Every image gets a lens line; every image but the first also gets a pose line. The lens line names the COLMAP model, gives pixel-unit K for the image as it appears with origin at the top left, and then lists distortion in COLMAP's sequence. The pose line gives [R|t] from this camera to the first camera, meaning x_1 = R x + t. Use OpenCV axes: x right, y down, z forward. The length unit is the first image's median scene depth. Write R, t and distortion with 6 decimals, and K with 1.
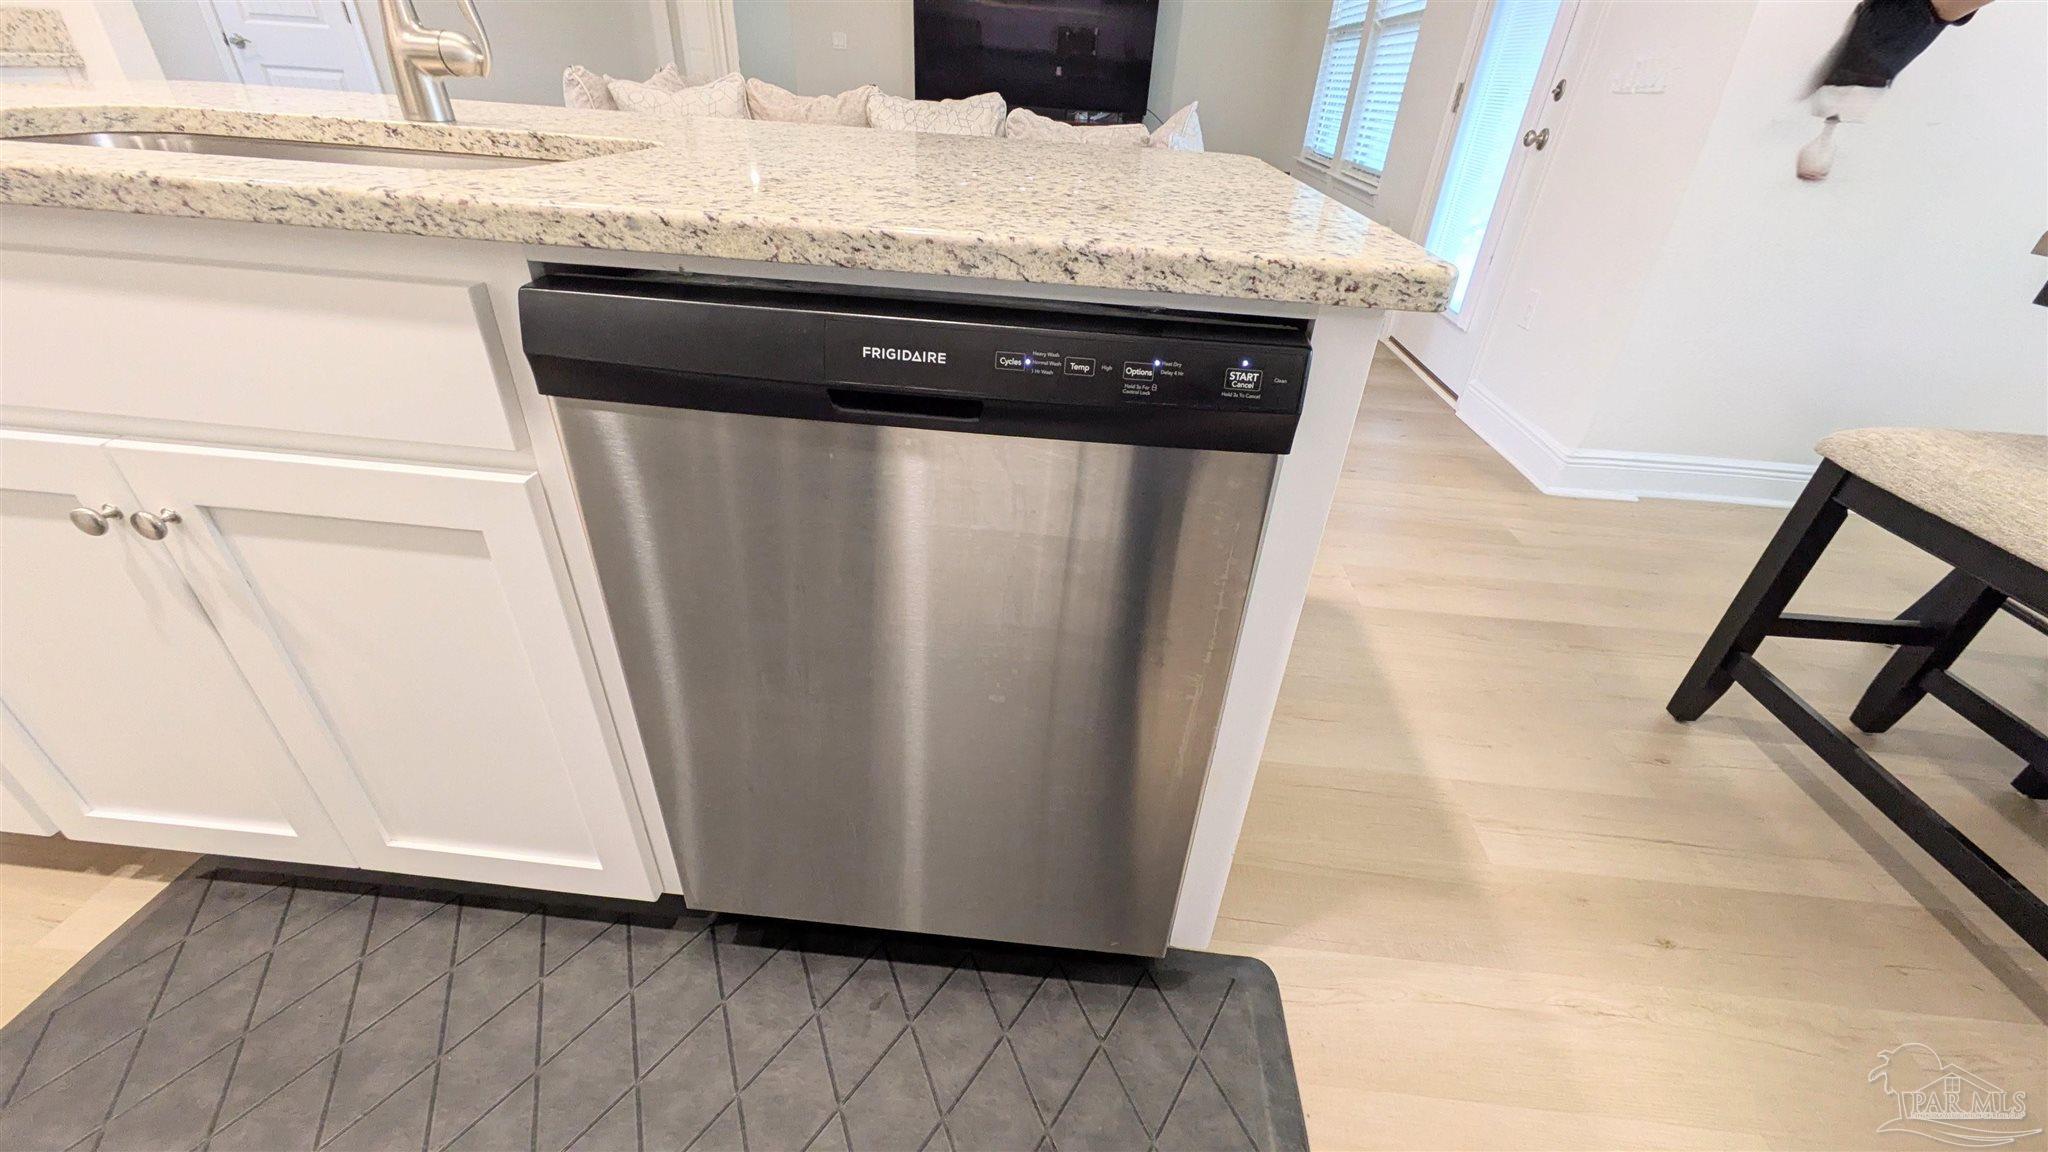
lens RADIAL K [[803.5, 0, 1028.3], [0, 803.5, 578.4], [0, 0, 1]] dist [-0.004040, 0.002578]
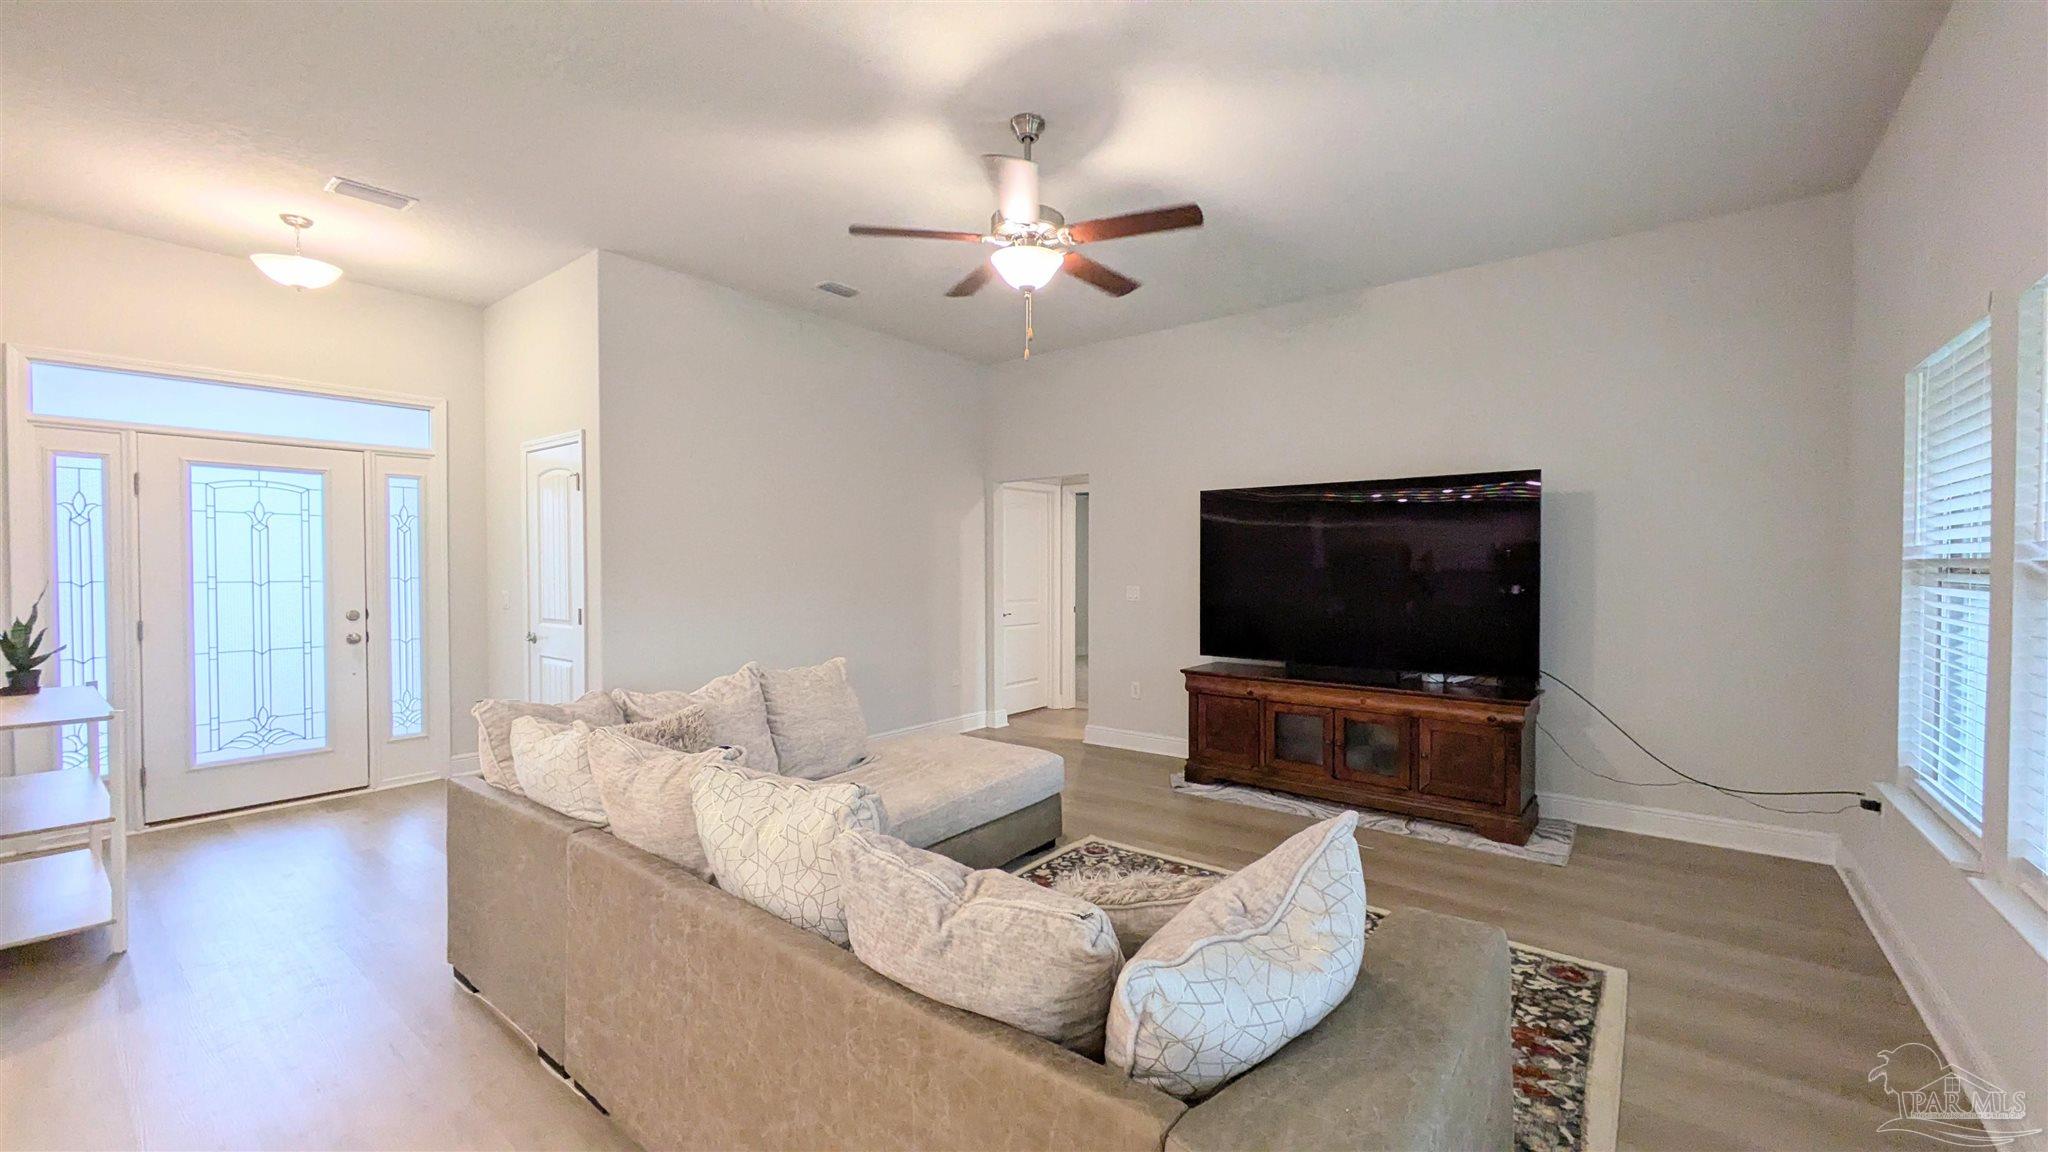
lens RADIAL K [[803.5, 0, 1028.3], [0, 803.5, 578.4], [0, 0, 1]] dist [-0.004040, 0.002578]
pose [[0.831243, -0.045266, -0.554063, 0.839032], [-0.255280, 0.854296, -0.452782, -1.324371], [0.493829, 0.517813, 0.698572, 1.646816]]
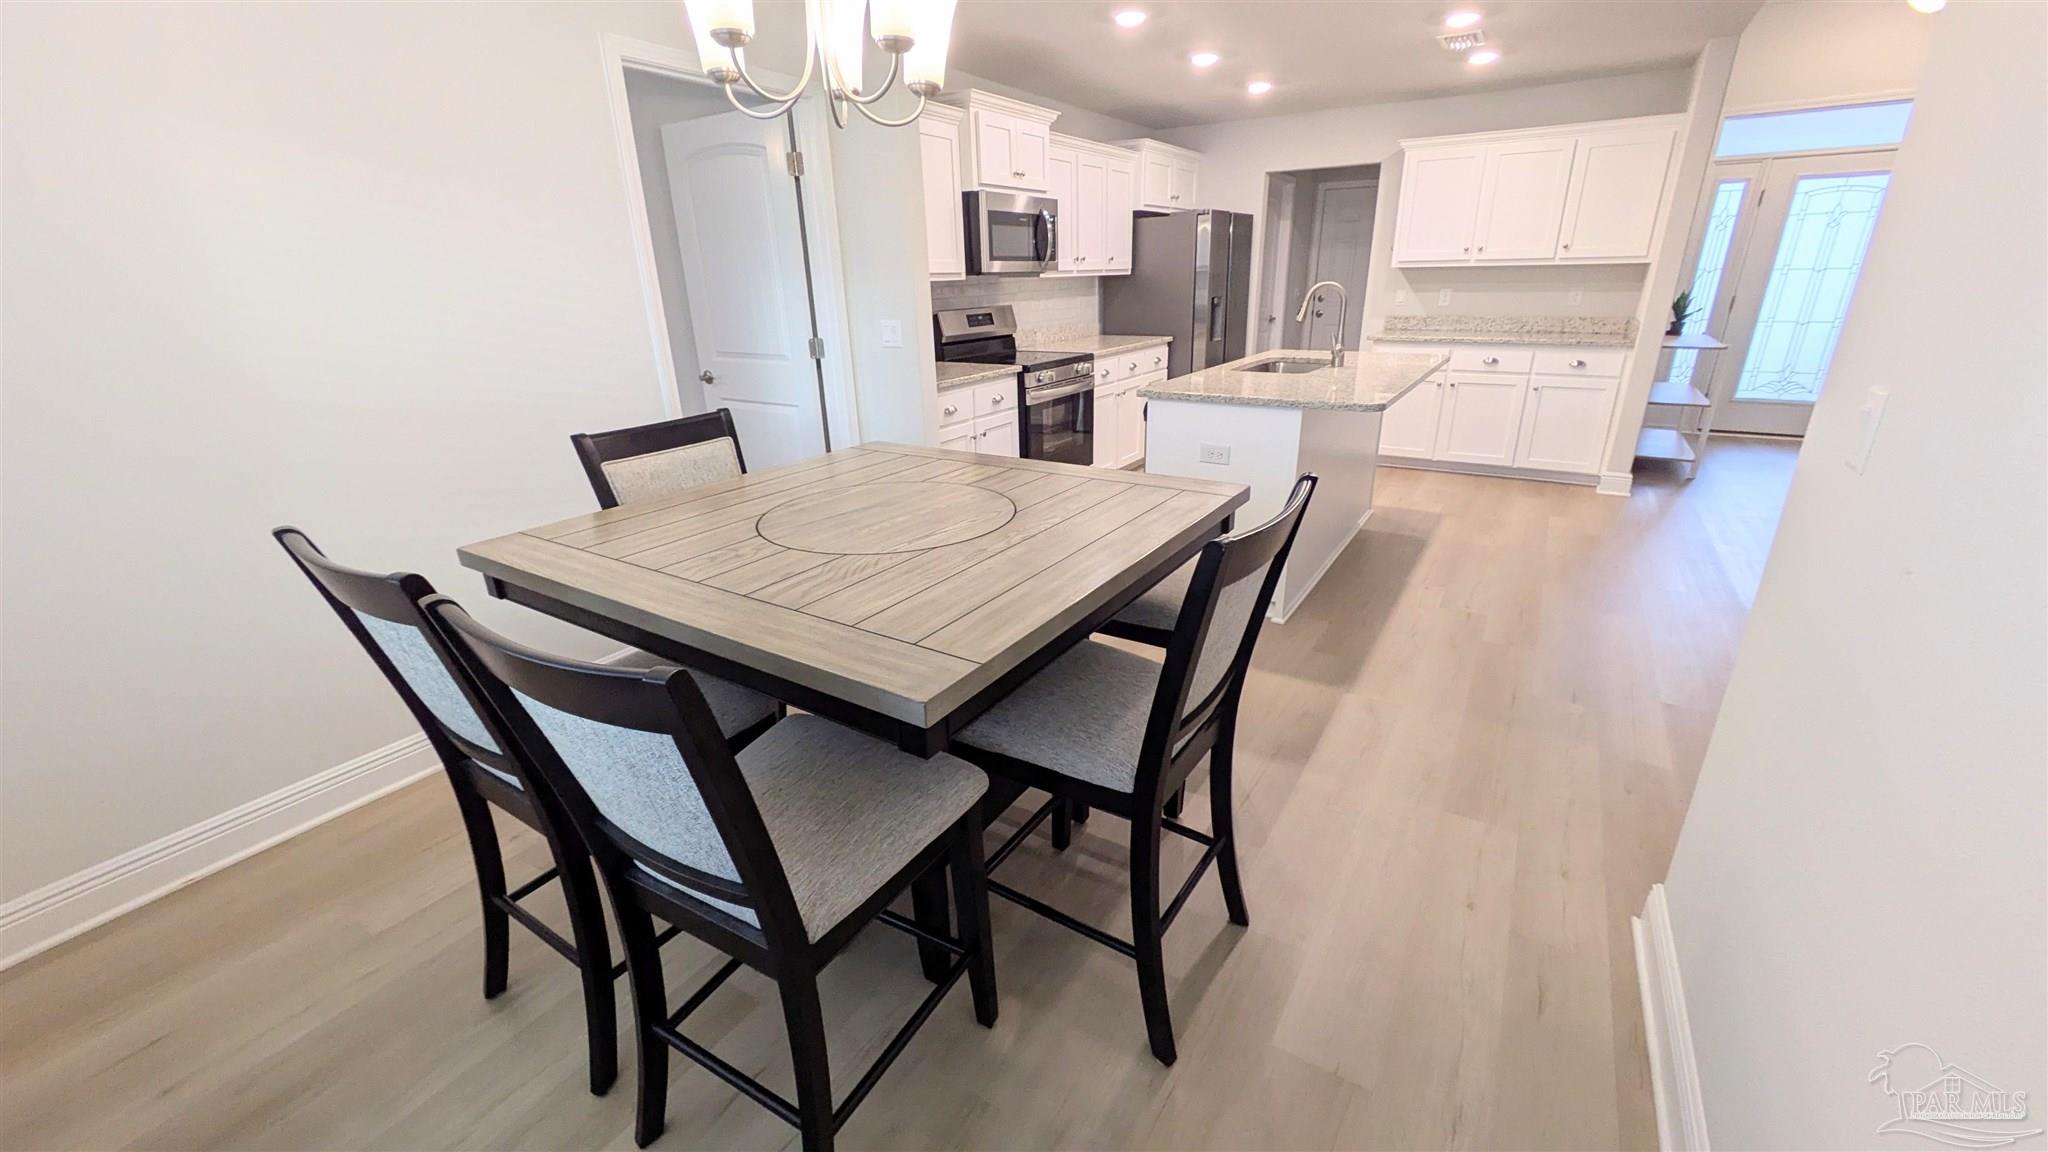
lens RADIAL K [[803.5, 0, 1028.3], [0, 803.5, 578.4], [0, 0, 1]] dist [-0.004040, 0.002578]
pose [[-0.469241, 0.272537, -0.839962, 2.789351], [-0.473811, 0.724972, 0.499919, -0.868675], [0.745195, 0.632566, -0.211055, 1.119077]]
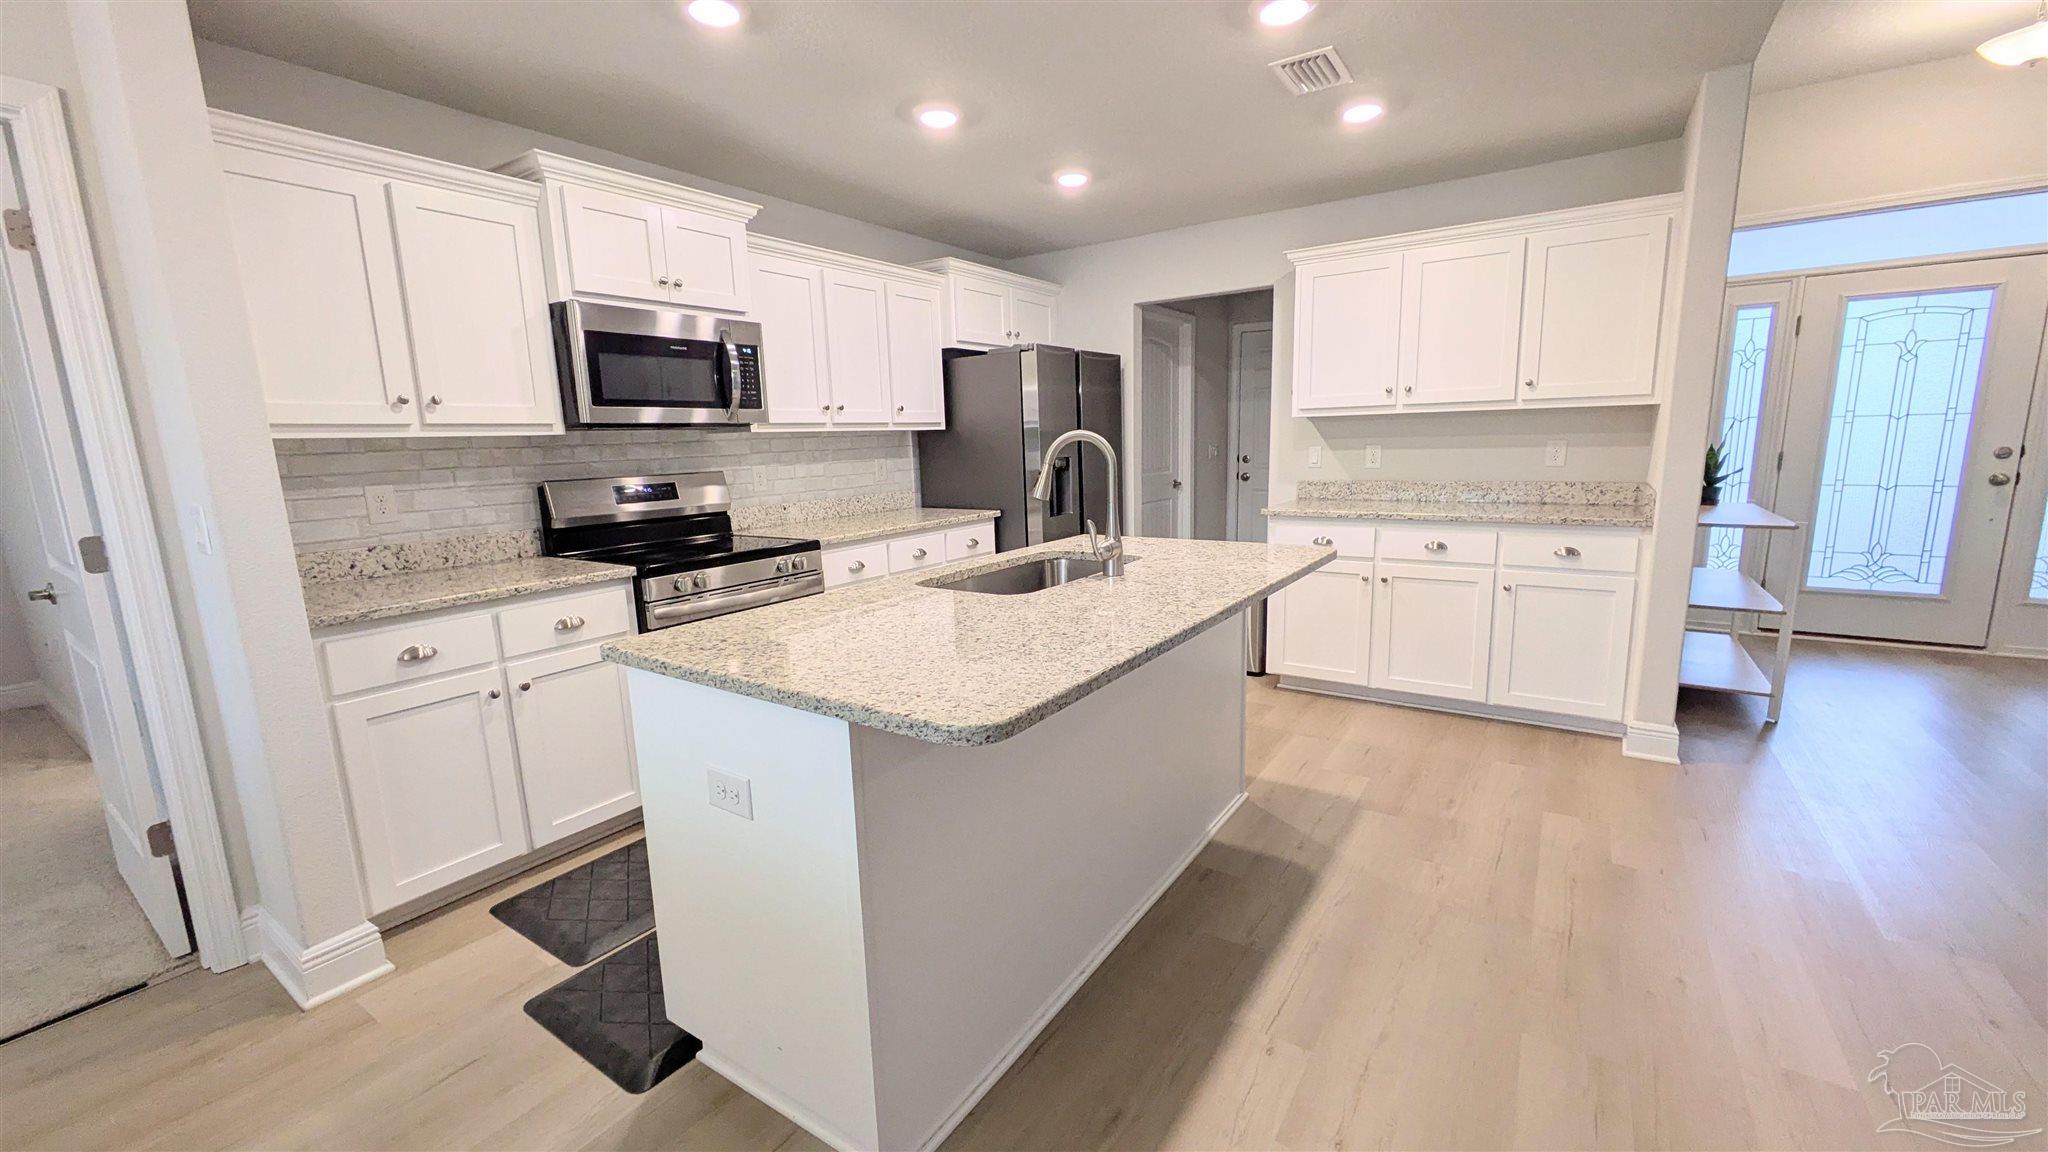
lens RADIAL K [[803.5, 0, 1028.3], [0, 803.5, 578.4], [0, 0, 1]] dist [-0.004040, 0.002578]
pose [[-0.495539, 0.110140, -0.861574, 0.977637], [-0.461620, 0.806849, 0.368648, -1.025704], [0.735764, 0.580399, -0.348982, 1.310848]]
